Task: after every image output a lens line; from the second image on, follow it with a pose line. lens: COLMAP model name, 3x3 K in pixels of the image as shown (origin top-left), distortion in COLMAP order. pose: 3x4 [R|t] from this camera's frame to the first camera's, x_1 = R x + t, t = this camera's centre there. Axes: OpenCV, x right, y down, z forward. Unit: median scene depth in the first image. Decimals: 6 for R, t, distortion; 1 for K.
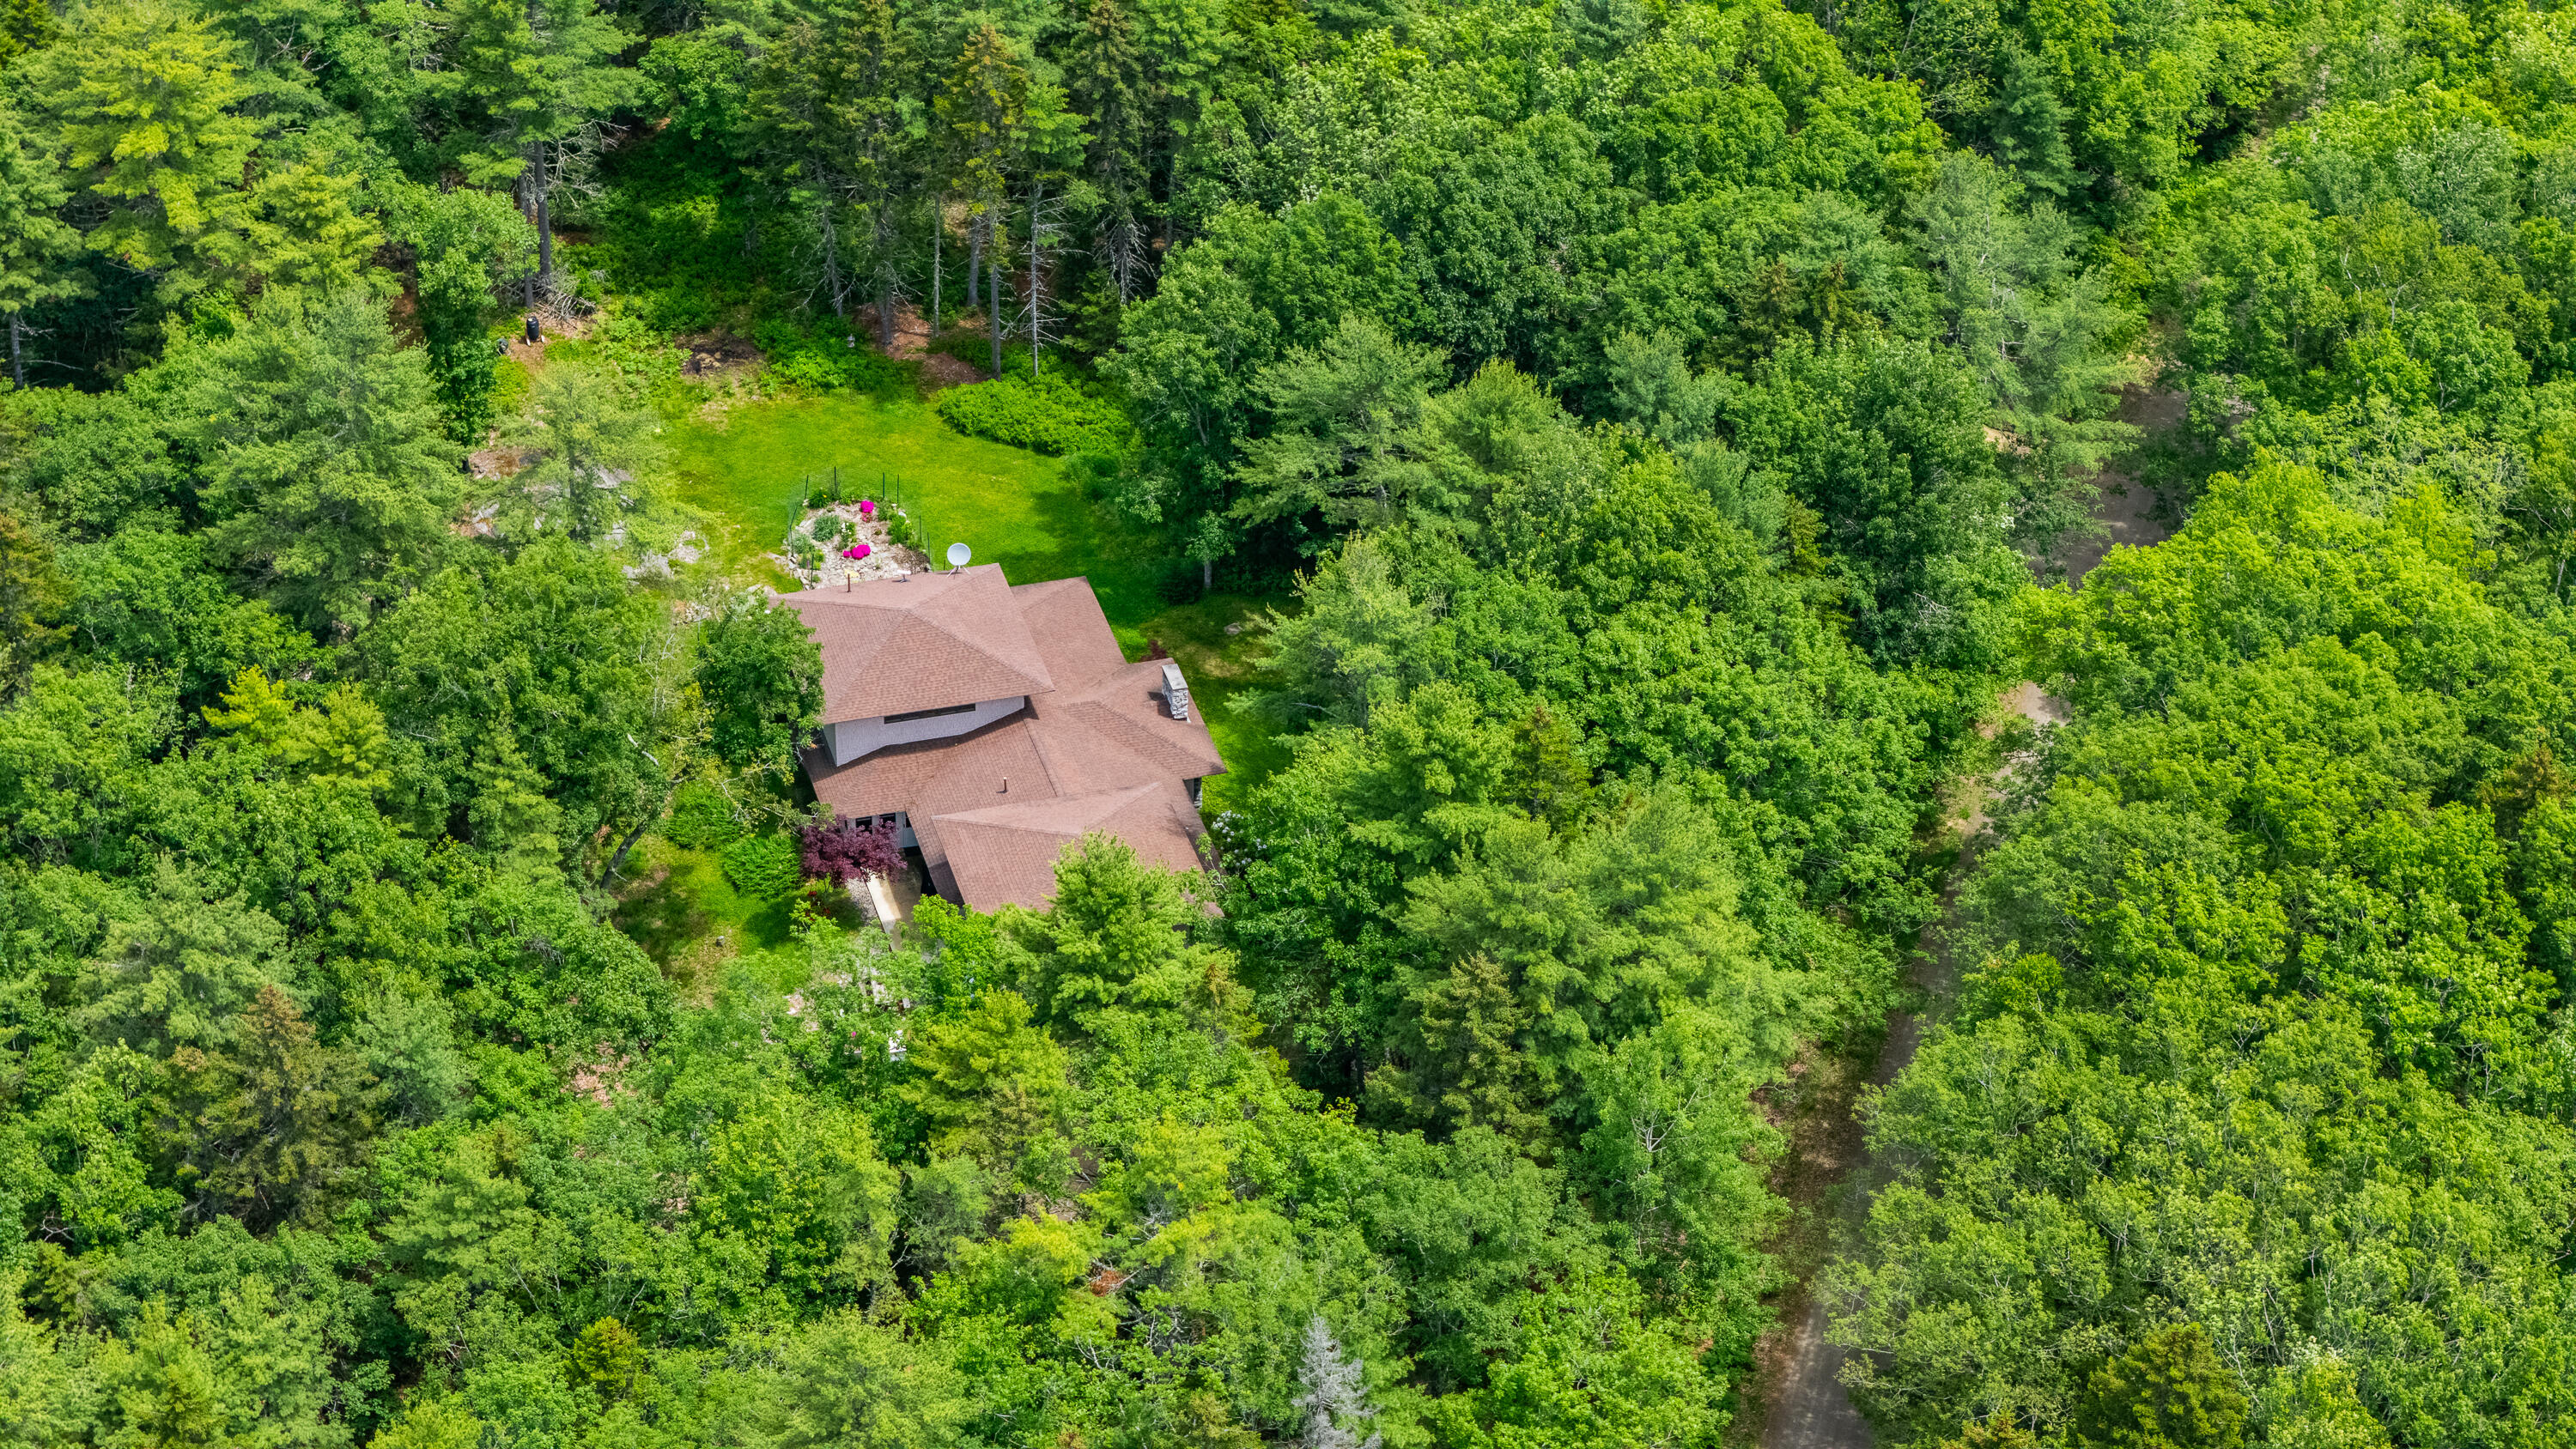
lens RADIAL K [[5182.4, 0, 1288.0], [0, 5182.4, 724.5], [0, 0, 1]] dist [-0.090489, -0.134294]
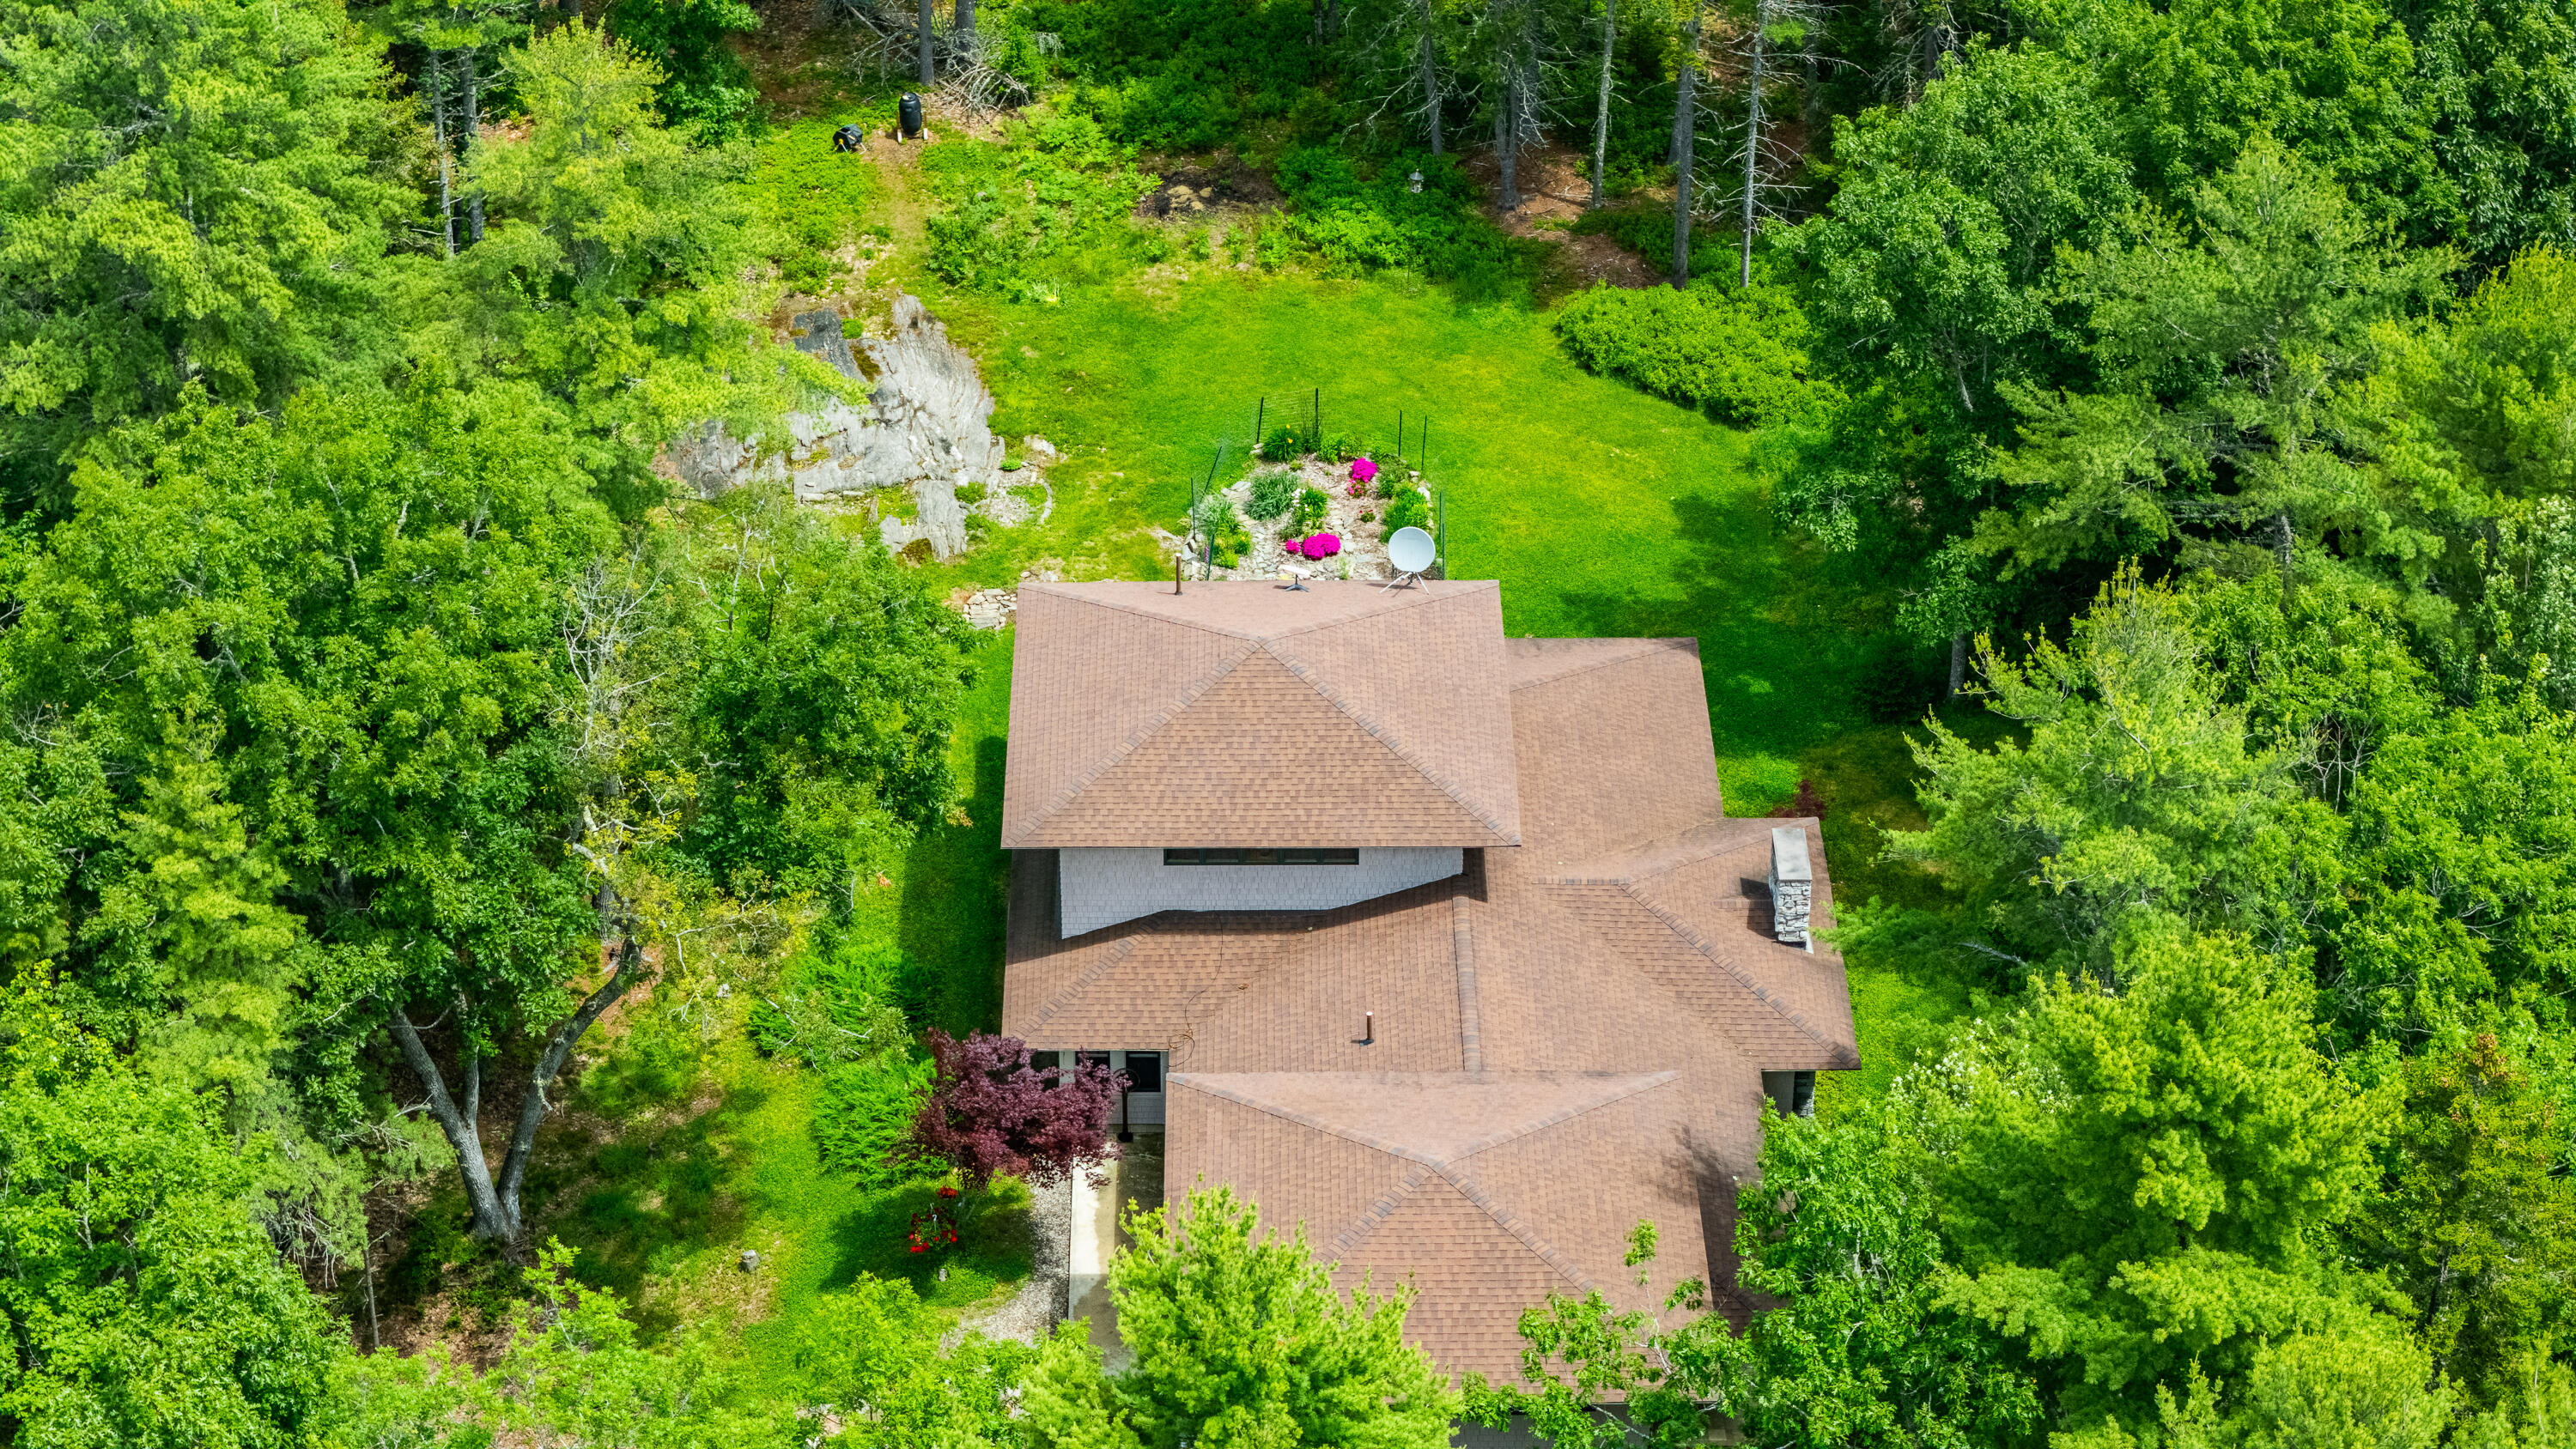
lens RADIAL K [[5182.4, 0, 1288.0], [0, 5182.4, 724.5], [0, 0, 1]] dist [-0.090489, -0.134294]
pose [[0.963673, 0.133747, -0.231183, 0.041971], [-0.141454, 0.989799, -0.017012, -0.006312], [0.226549, 0.049096, 0.972762, 0.520011]]
